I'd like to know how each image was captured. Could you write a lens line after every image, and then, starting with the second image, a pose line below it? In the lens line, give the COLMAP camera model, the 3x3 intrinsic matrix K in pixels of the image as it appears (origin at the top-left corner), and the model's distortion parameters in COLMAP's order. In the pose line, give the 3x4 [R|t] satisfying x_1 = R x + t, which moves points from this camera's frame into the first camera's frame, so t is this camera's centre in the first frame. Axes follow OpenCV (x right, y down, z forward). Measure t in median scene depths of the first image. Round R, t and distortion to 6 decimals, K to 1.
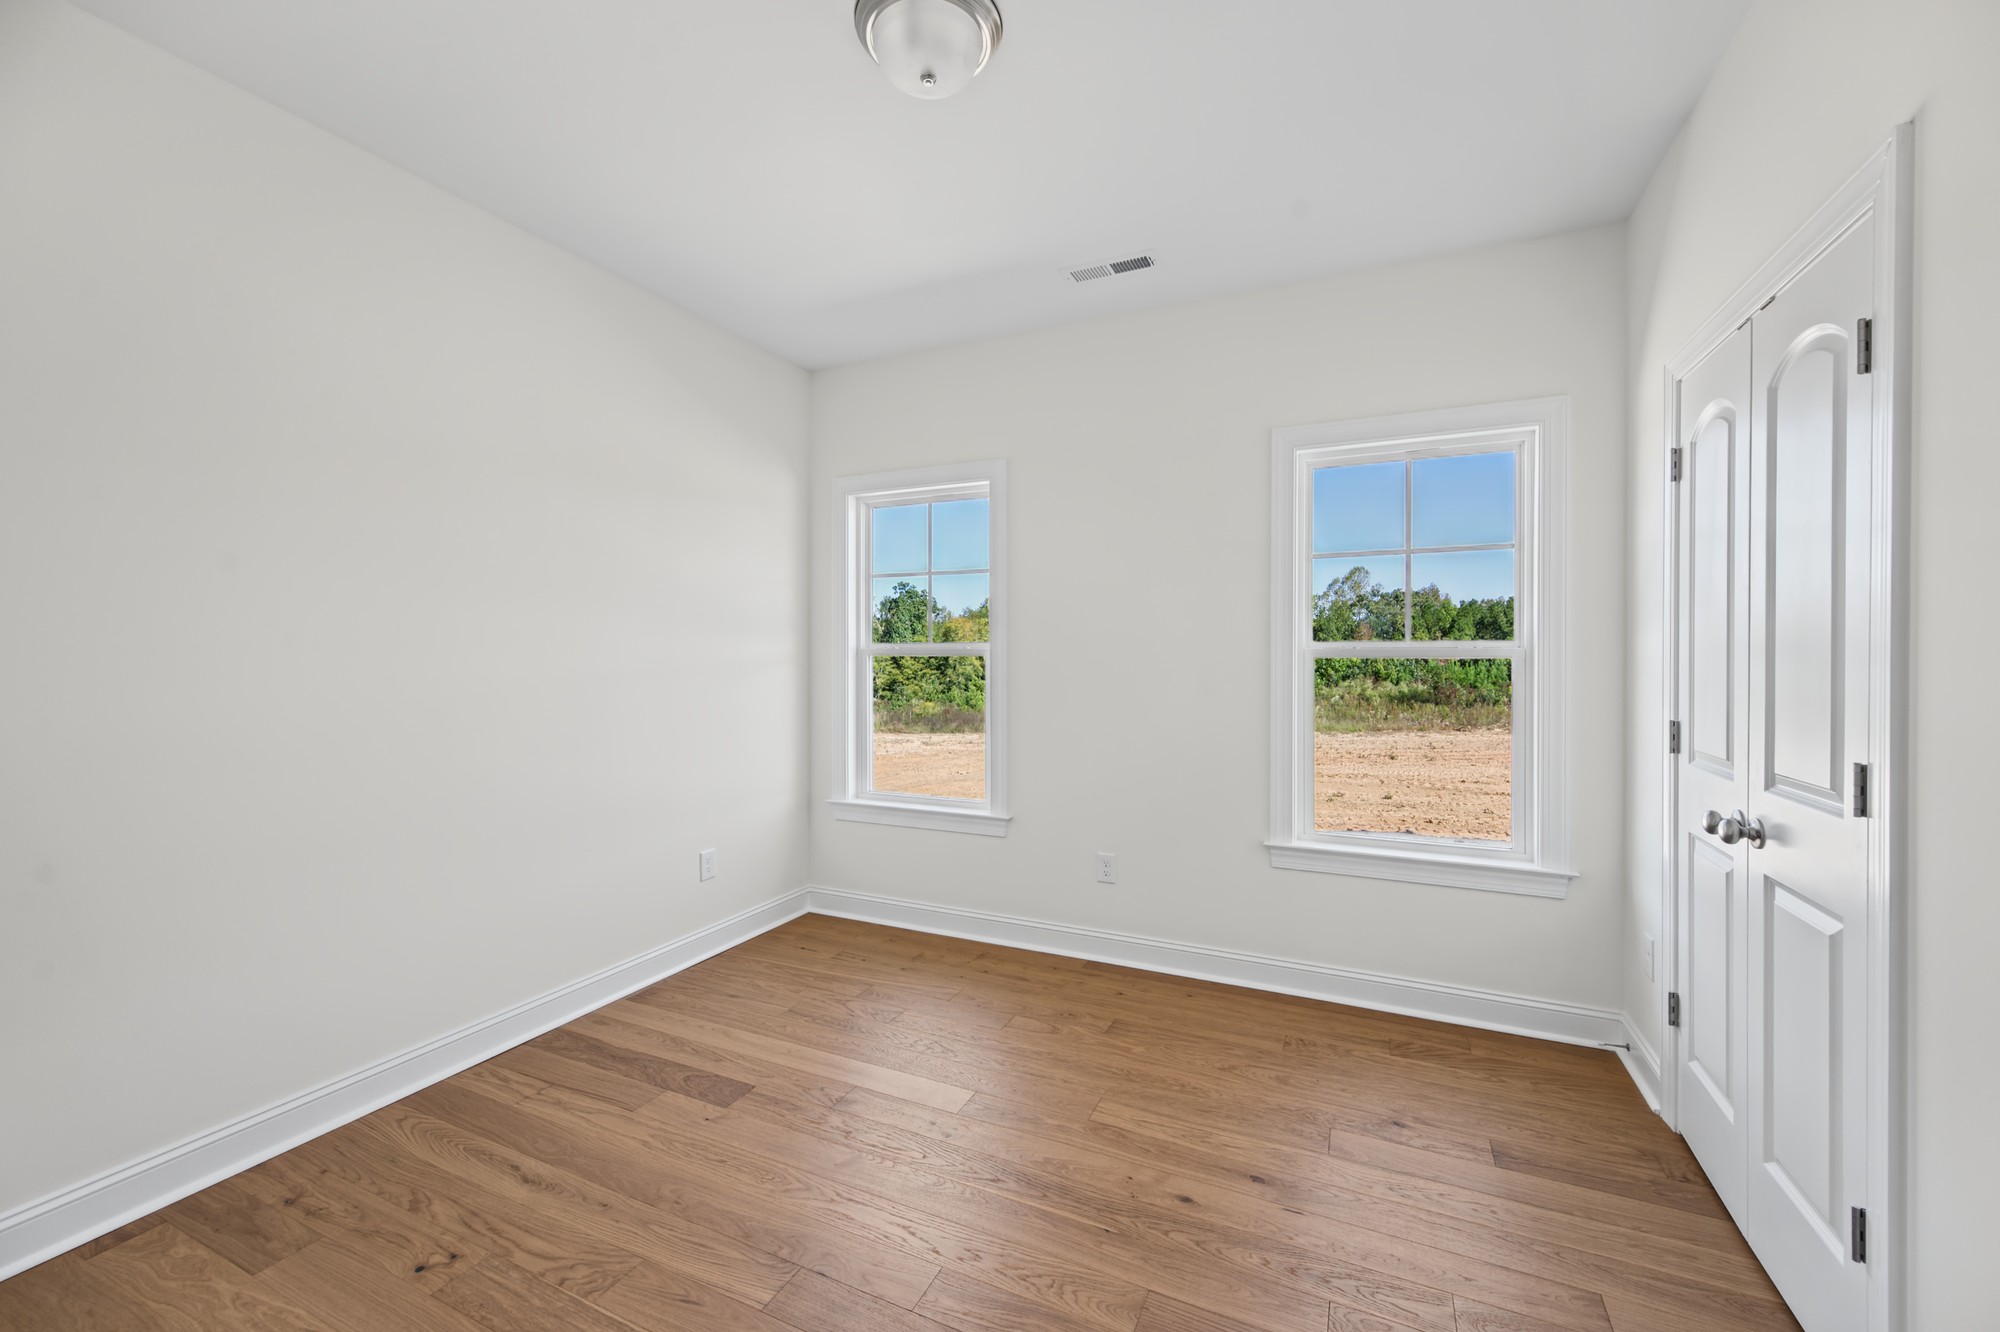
lens RADIAL K [[786.1, 0, 1016.6], [0, 786.1, 664.3], [0, 0, 1]] dist [0.002933, 0.000024]
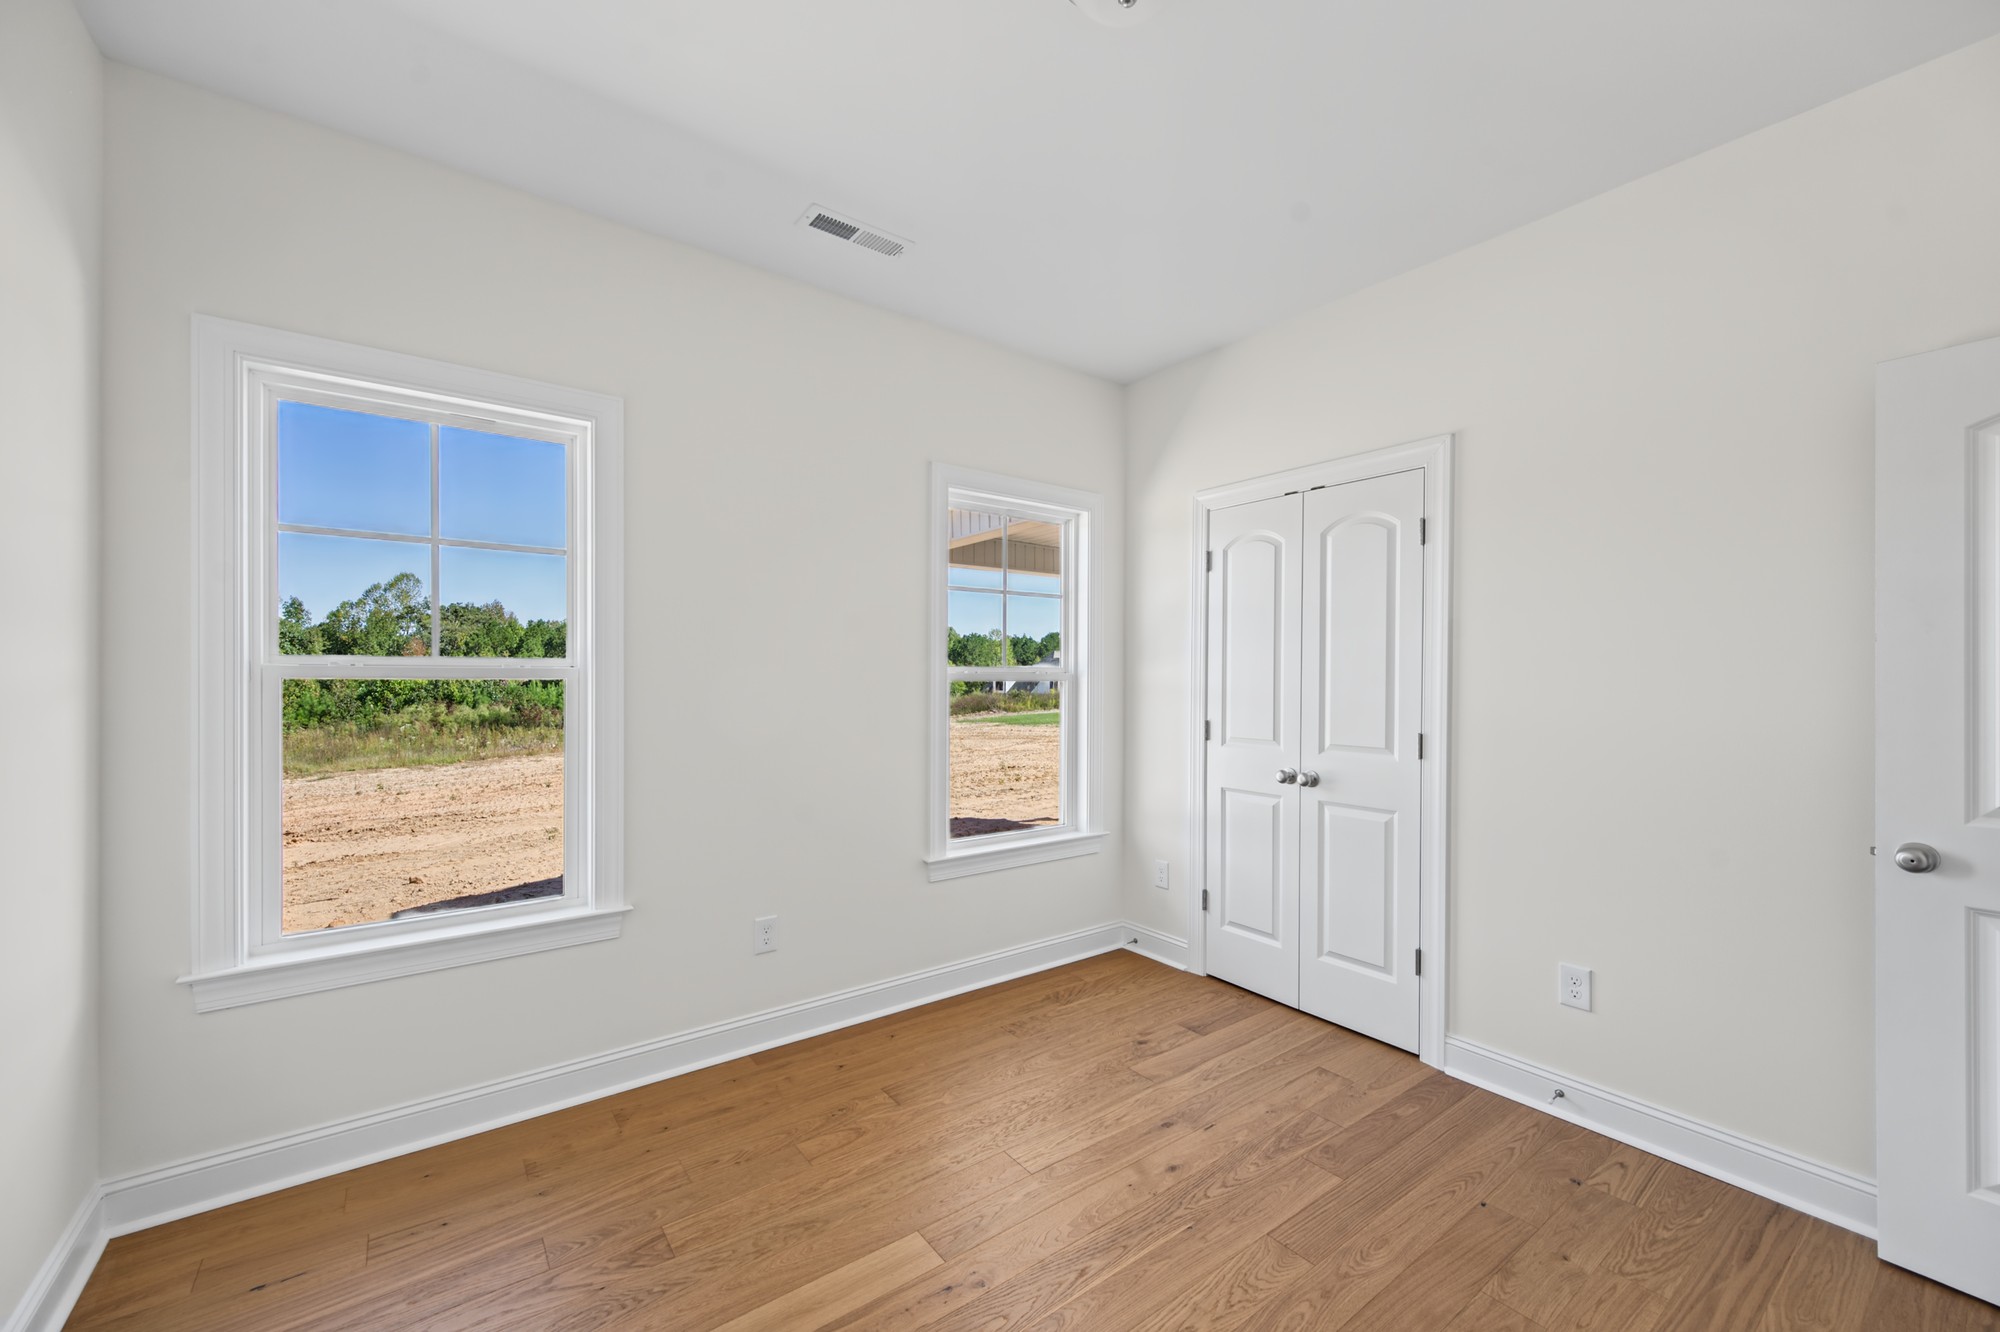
lens RADIAL K [[786.5, 0, 1003.0], [0, 786.5, 686.6], [0, 0, 1]] dist [0.008659, -0.005091]
pose [[0.475683, -0.009927, 0.879561, -0.255835], [0.008159, 0.999943, 0.006873, -0.003514], [-0.879579, 0.003907, 0.475737, 0.198072]]
